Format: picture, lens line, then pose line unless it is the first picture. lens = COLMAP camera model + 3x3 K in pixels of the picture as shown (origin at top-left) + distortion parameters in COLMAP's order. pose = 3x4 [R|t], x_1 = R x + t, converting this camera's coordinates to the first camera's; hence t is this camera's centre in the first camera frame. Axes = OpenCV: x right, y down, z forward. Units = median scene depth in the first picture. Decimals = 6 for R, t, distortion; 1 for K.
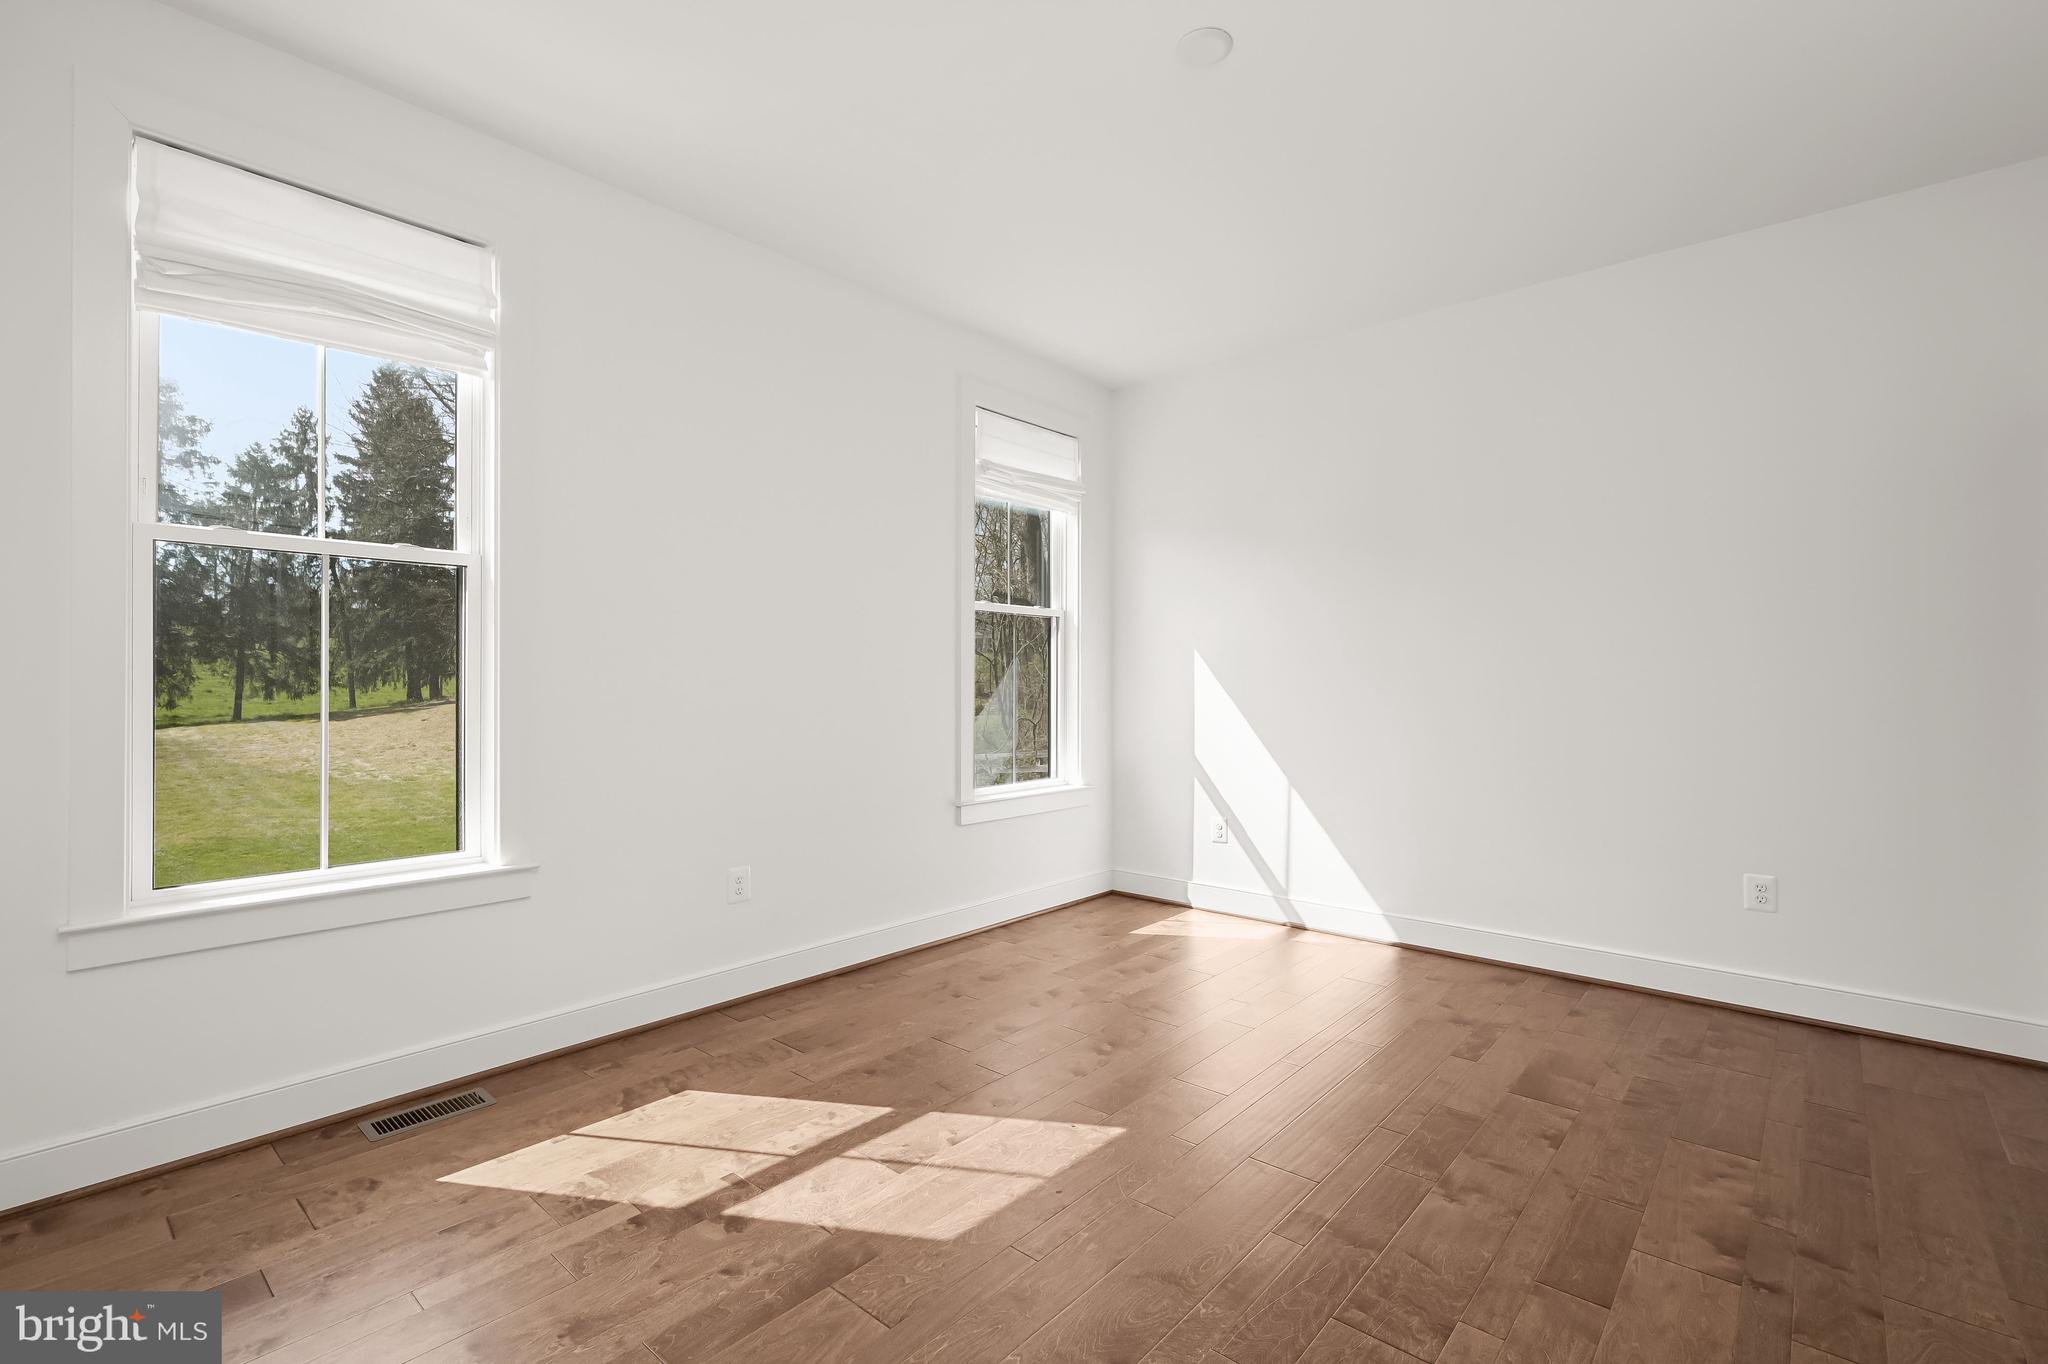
lens RADIAL K [[906.7, 0, 1021.7], [0, 906.7, 708.5], [0, 0, 1]] dist [0.003169, 0.000251]
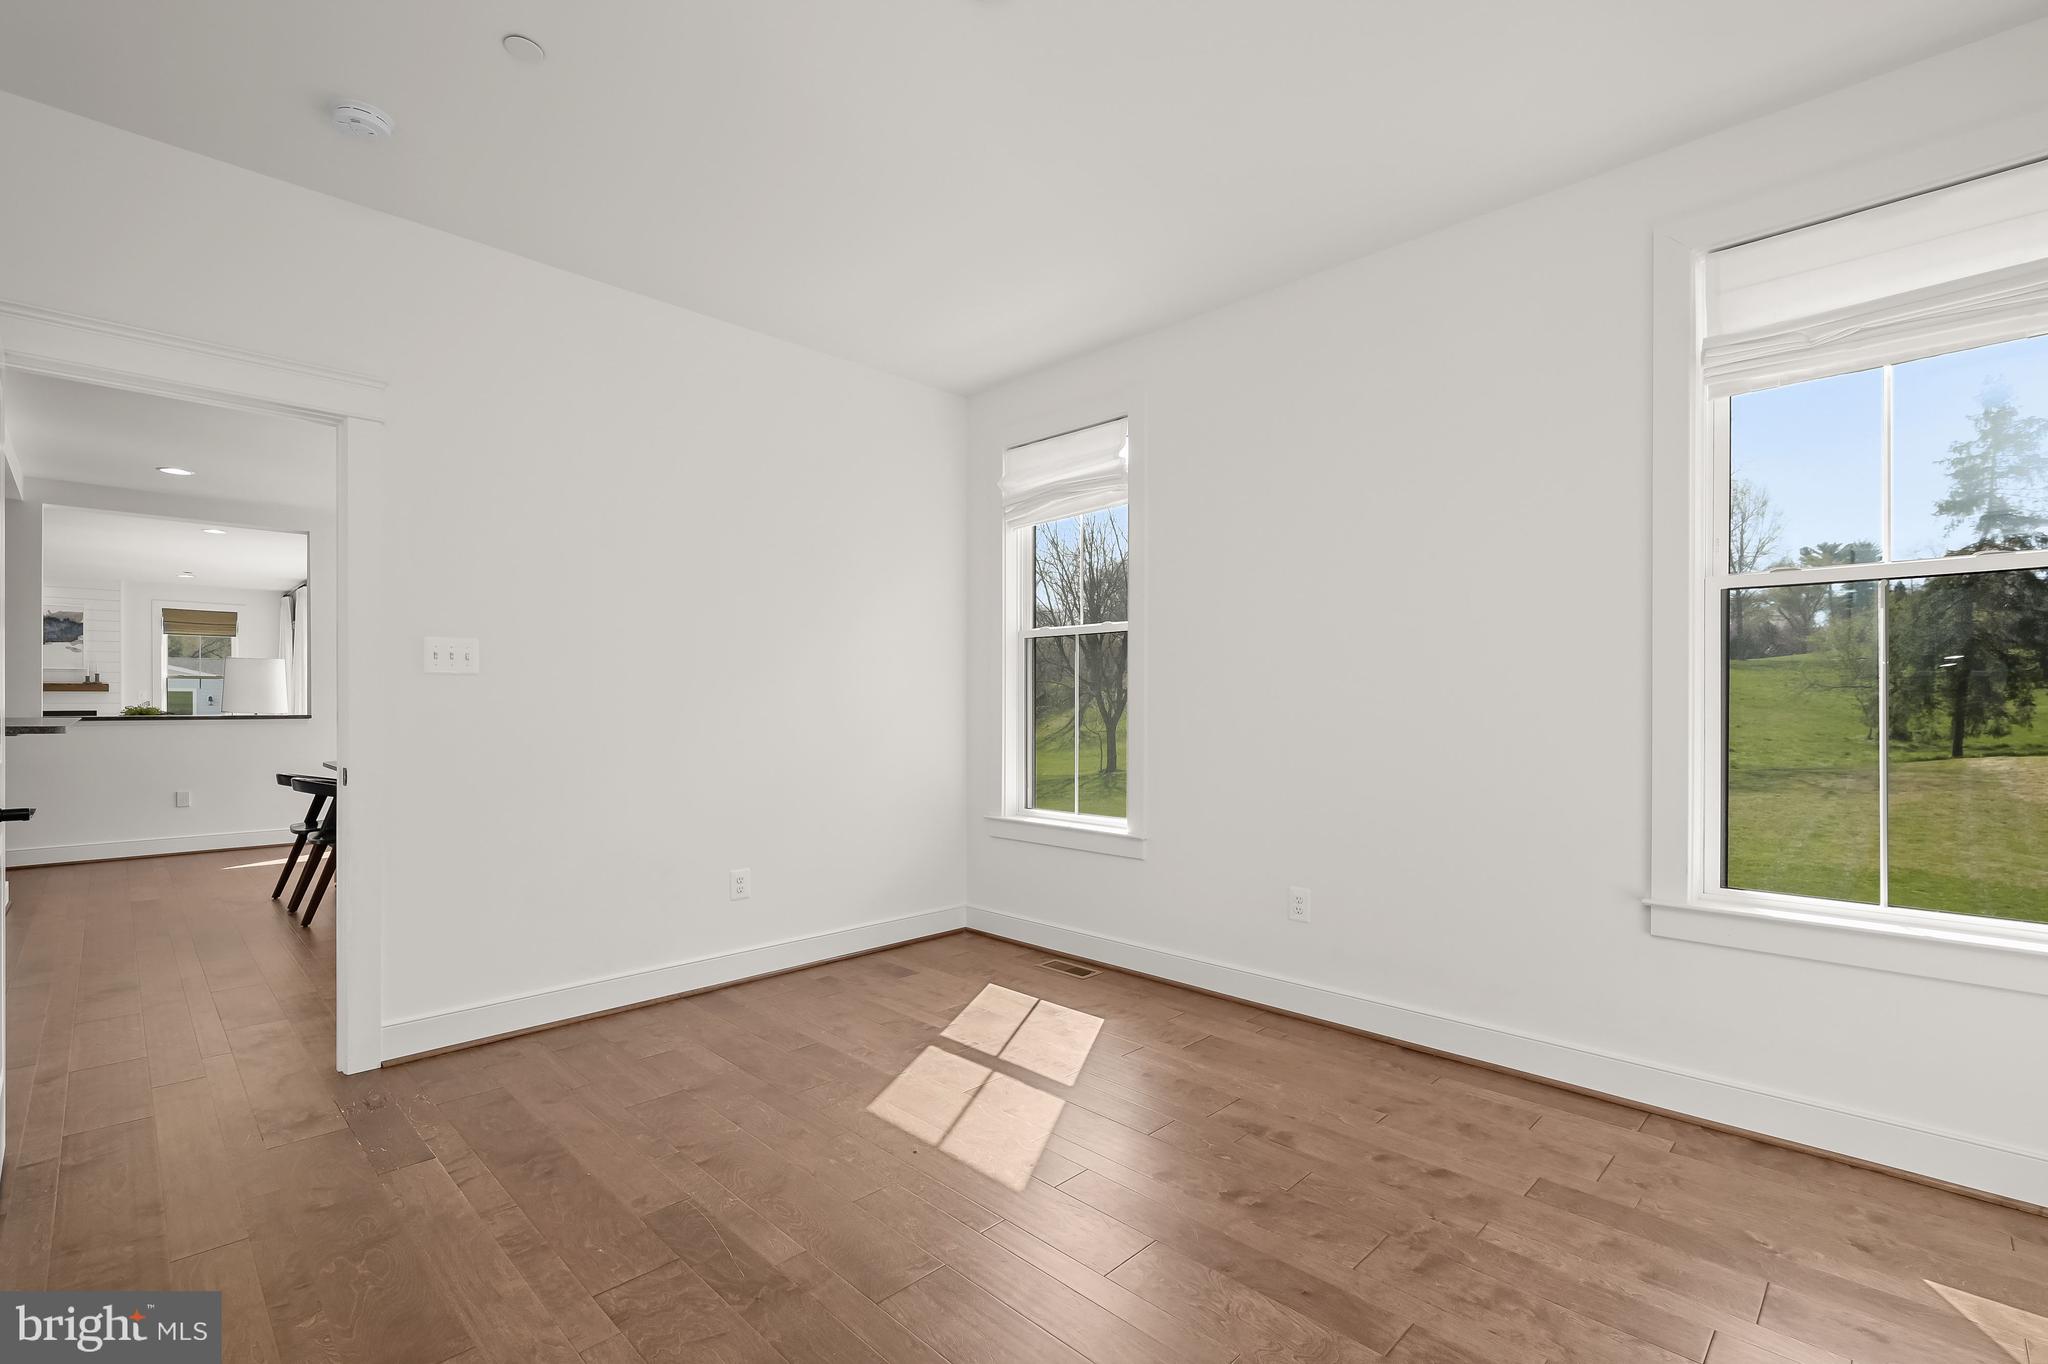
lens RADIAL K [[906.7, 0, 1021.7], [0, 906.7, 708.5], [0, 0, 1]] dist [0.003169, 0.000251]
pose [[-0.059138, -0.001794, -0.998248, 0.915568], [-0.029684, 0.999559, -0.000038, -0.019944], [0.997808, 0.029630, -0.059165, 0.928104]]
